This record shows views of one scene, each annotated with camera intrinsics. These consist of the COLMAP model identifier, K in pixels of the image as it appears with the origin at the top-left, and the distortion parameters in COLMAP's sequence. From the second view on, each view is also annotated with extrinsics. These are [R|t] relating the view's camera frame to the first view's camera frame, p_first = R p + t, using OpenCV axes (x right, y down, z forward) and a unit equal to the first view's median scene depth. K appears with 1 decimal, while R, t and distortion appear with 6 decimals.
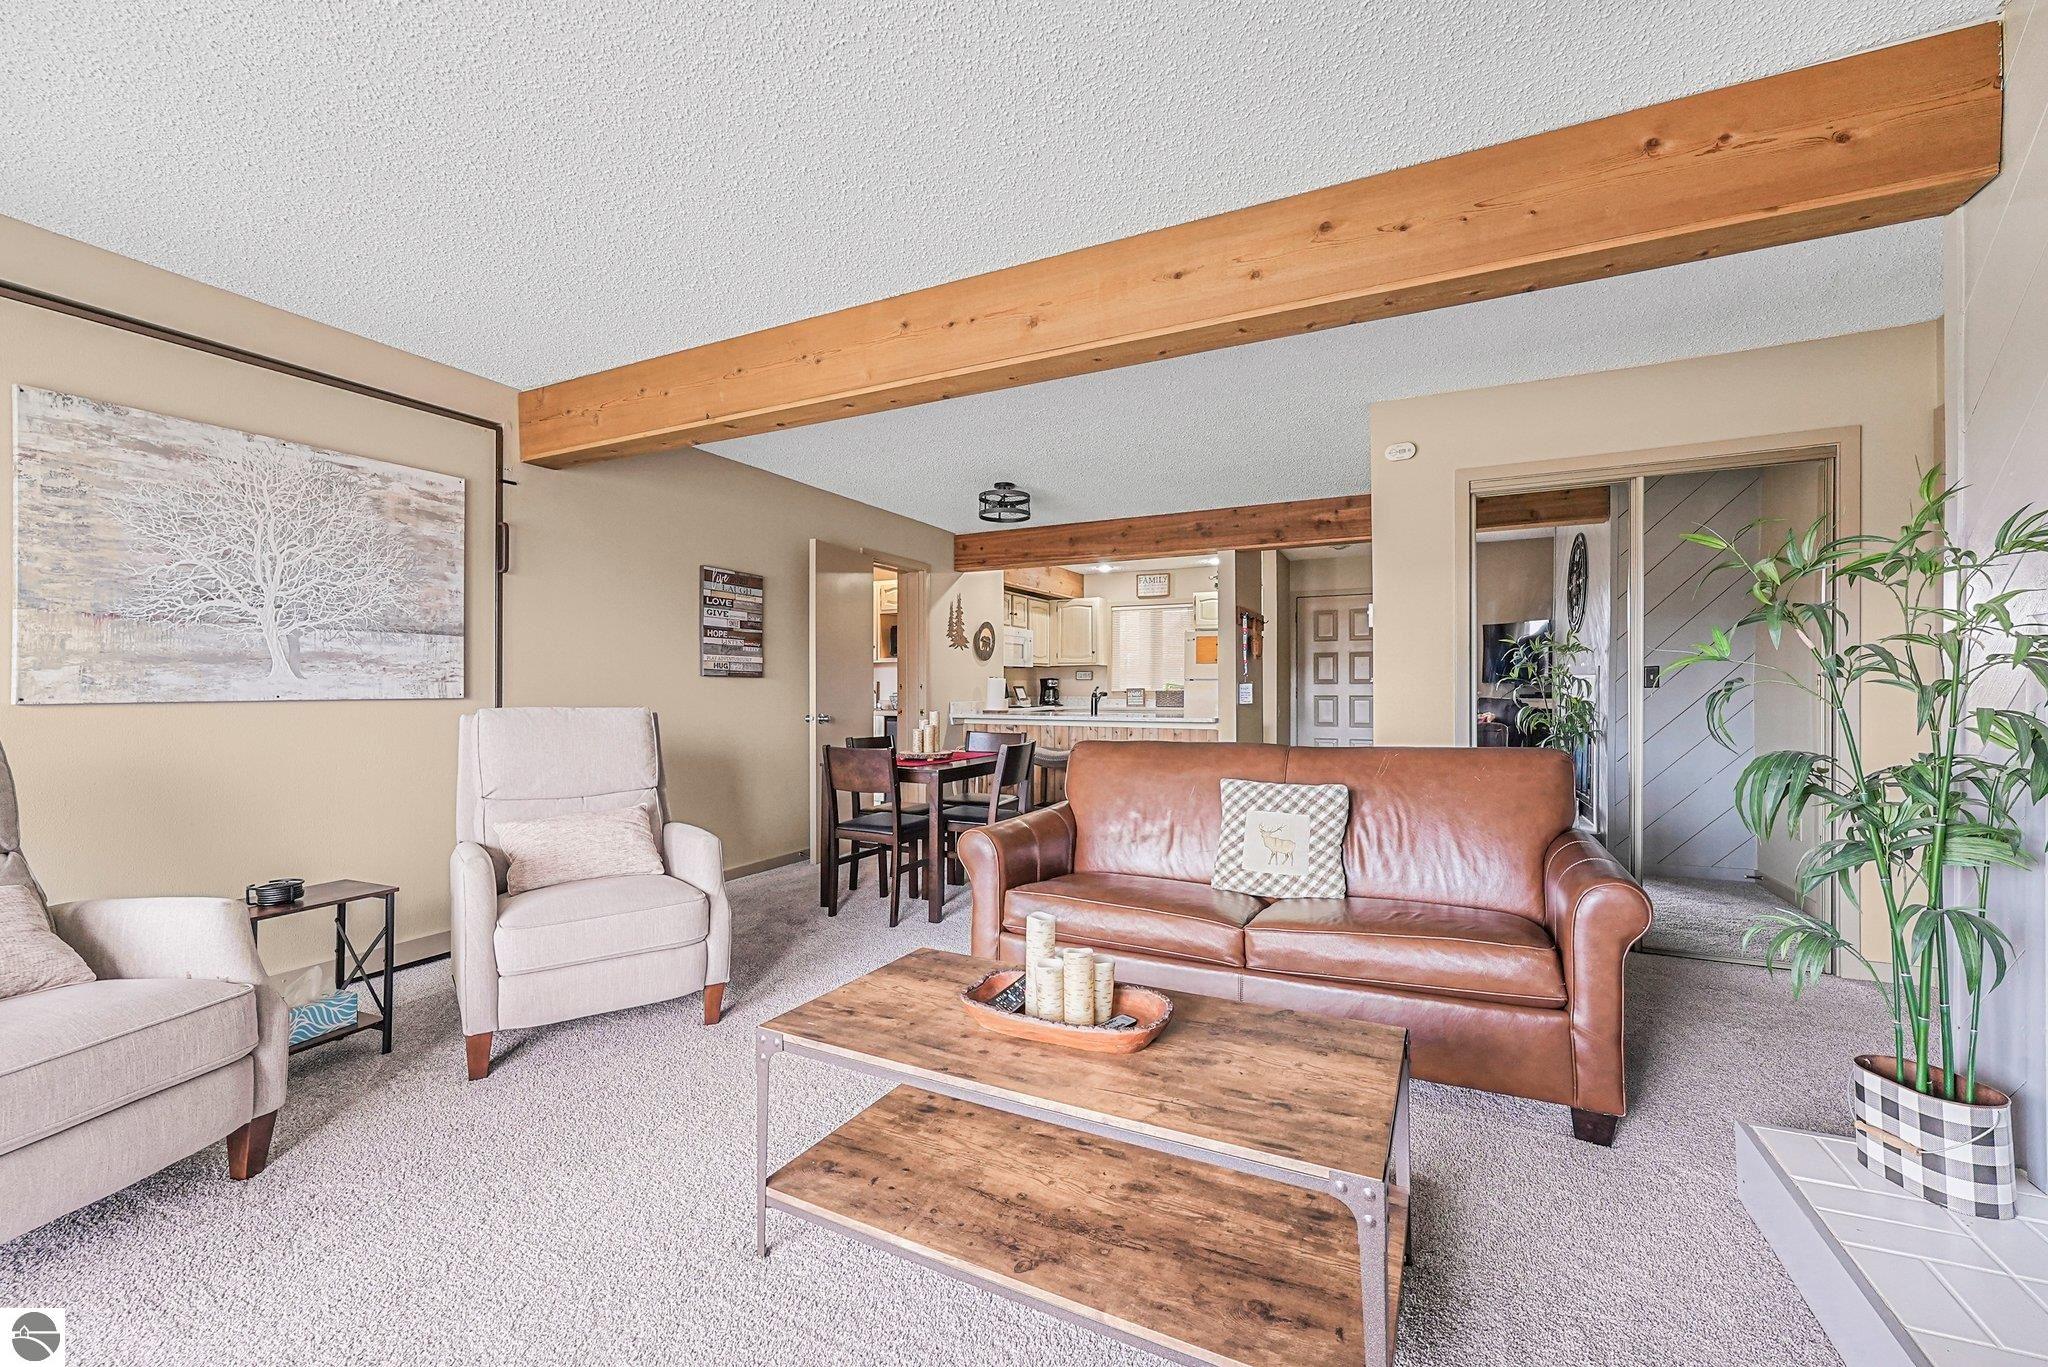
lens RADIAL K [[824.0, 0, 1021.2], [0, 824.0, 694.2], [0, 0, 1]] dist [0.000753, 0.000149]
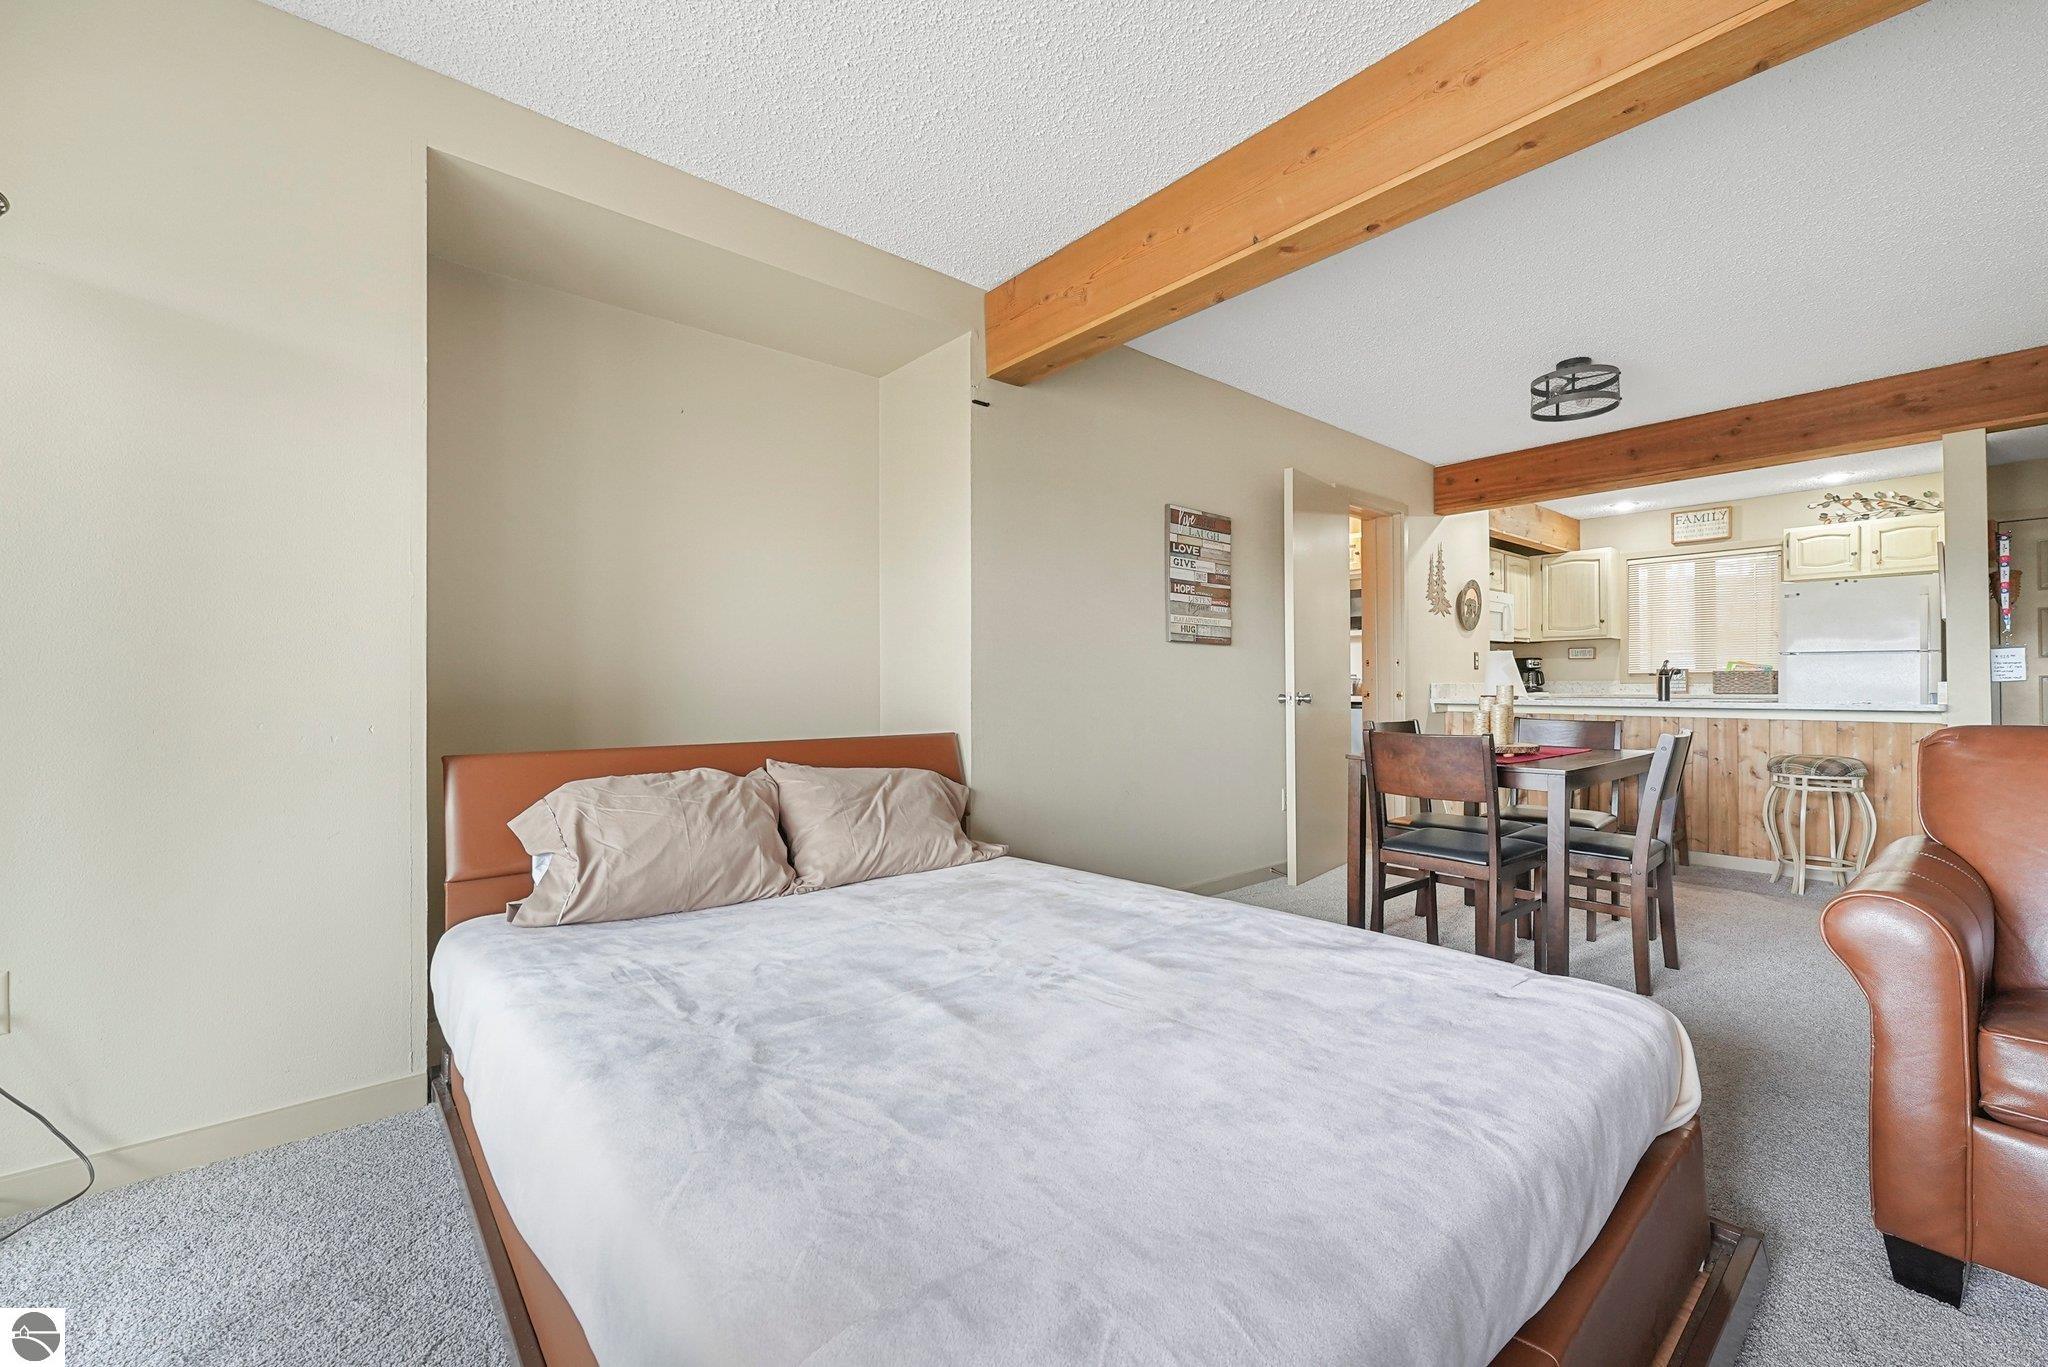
lens RADIAL K [[831.2, 0, 1024.0], [0, 831.2, 683.5], [0, 0, 1]] dist [0.005447, 0.000056]
pose [[0.919529, -0.003400, -0.393007, -0.304378], [-0.000305, 0.999956, -0.009363, 0.040164], [0.393022, 0.008730, 0.919488, 0.310316]]
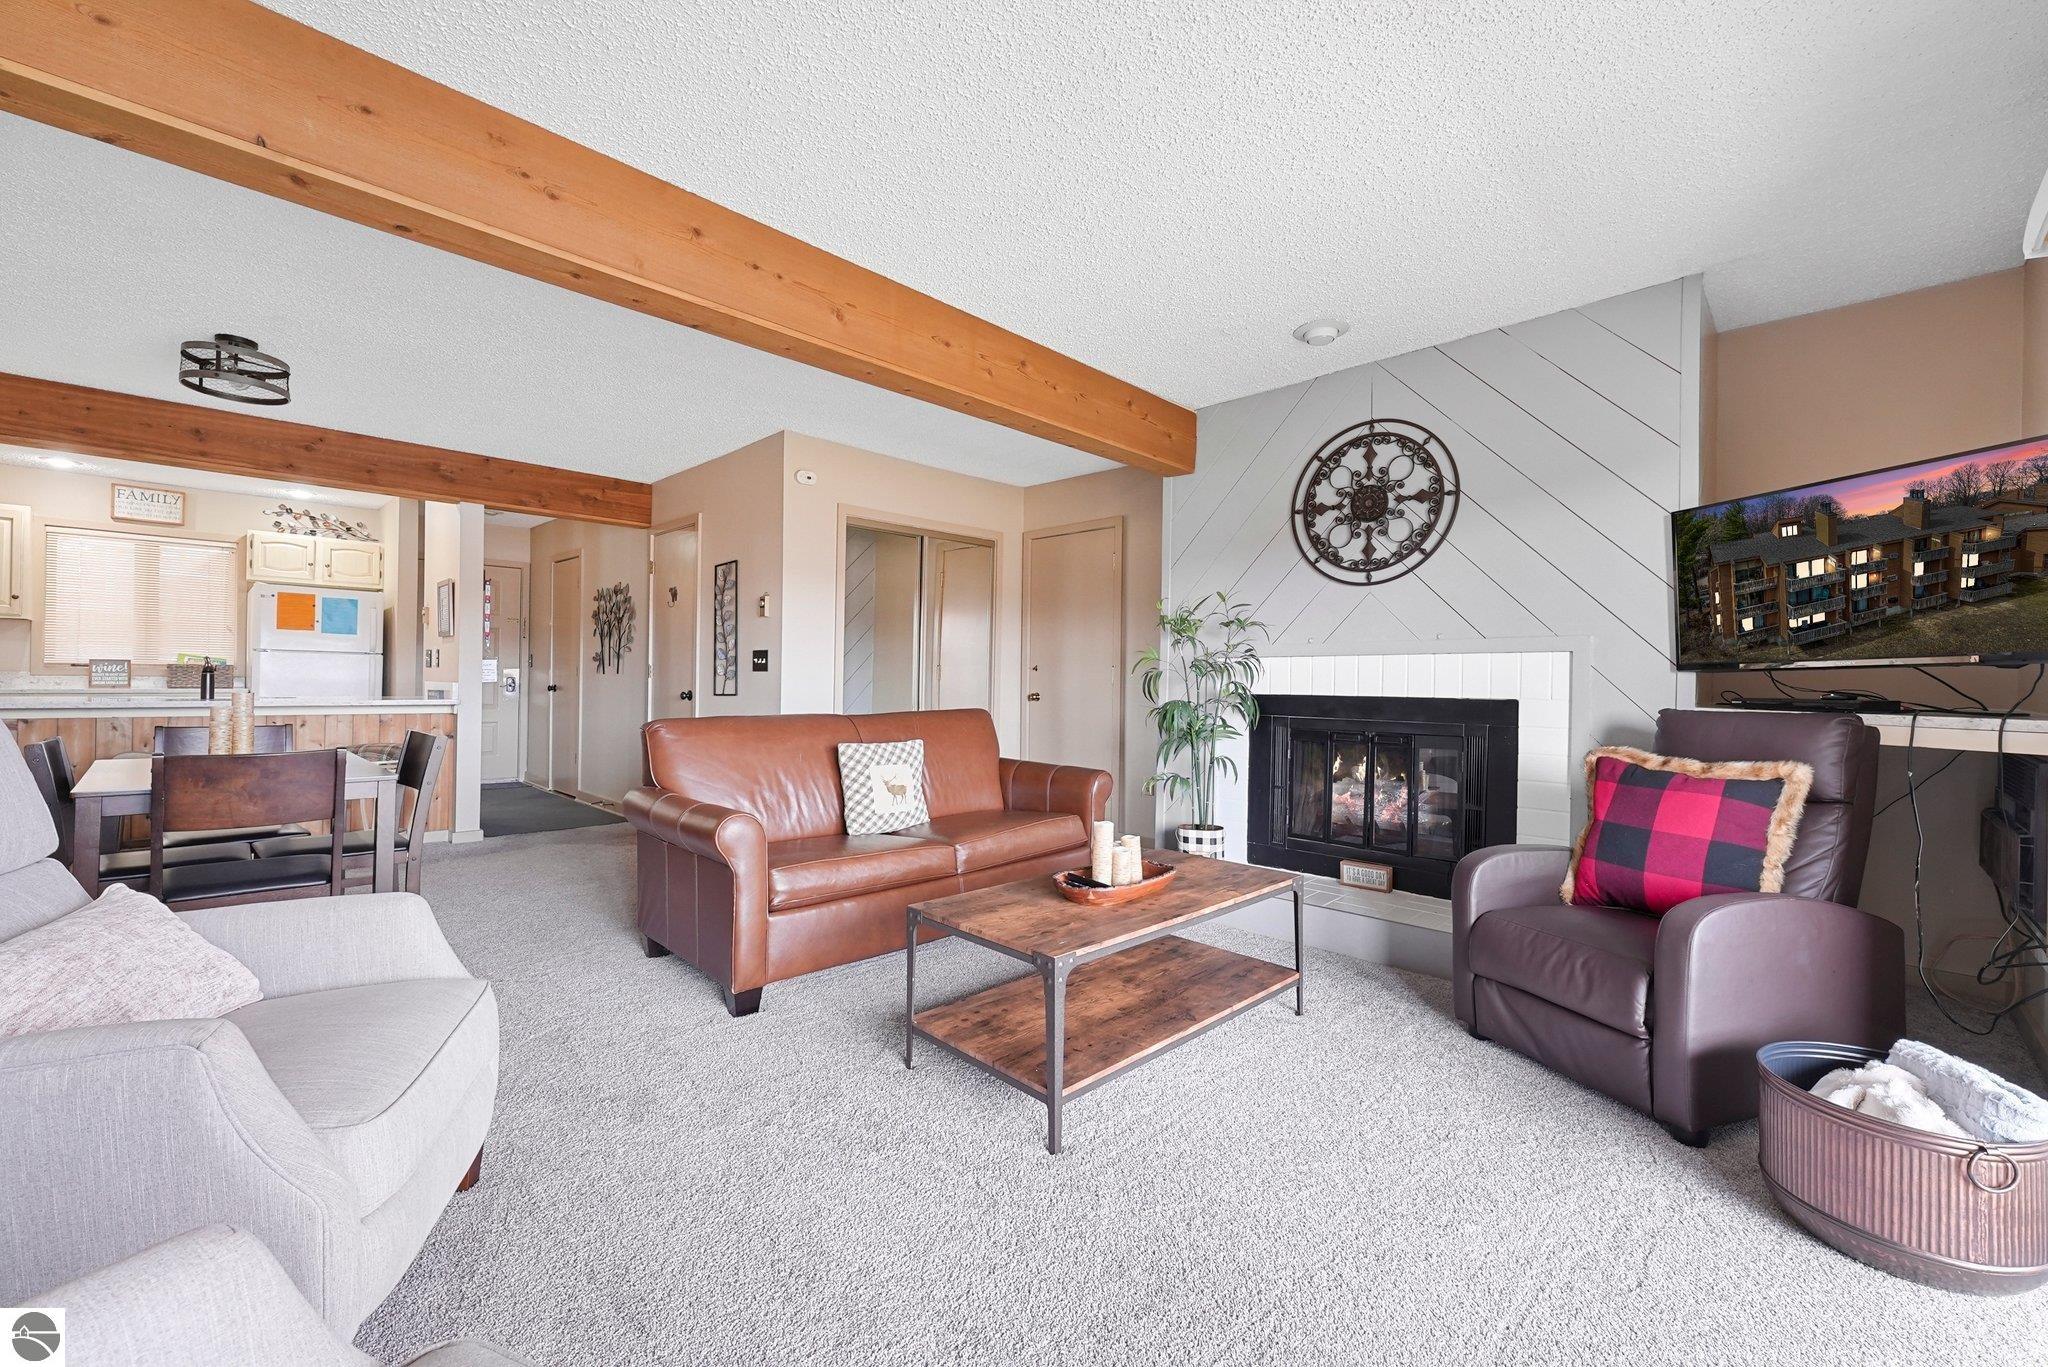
lens RADIAL K [[827.6, 0, 1024.0], [0, 827.6, 685.5], [0, 0, 1]] dist [-0.001100, 0.000034]
pose [[0.314996, -0.001823, 0.949091, -0.781504], [-0.008605, 0.999952, 0.004777, 0.011909], [-0.949054, -0.009672, 0.314965, 0.375739]]
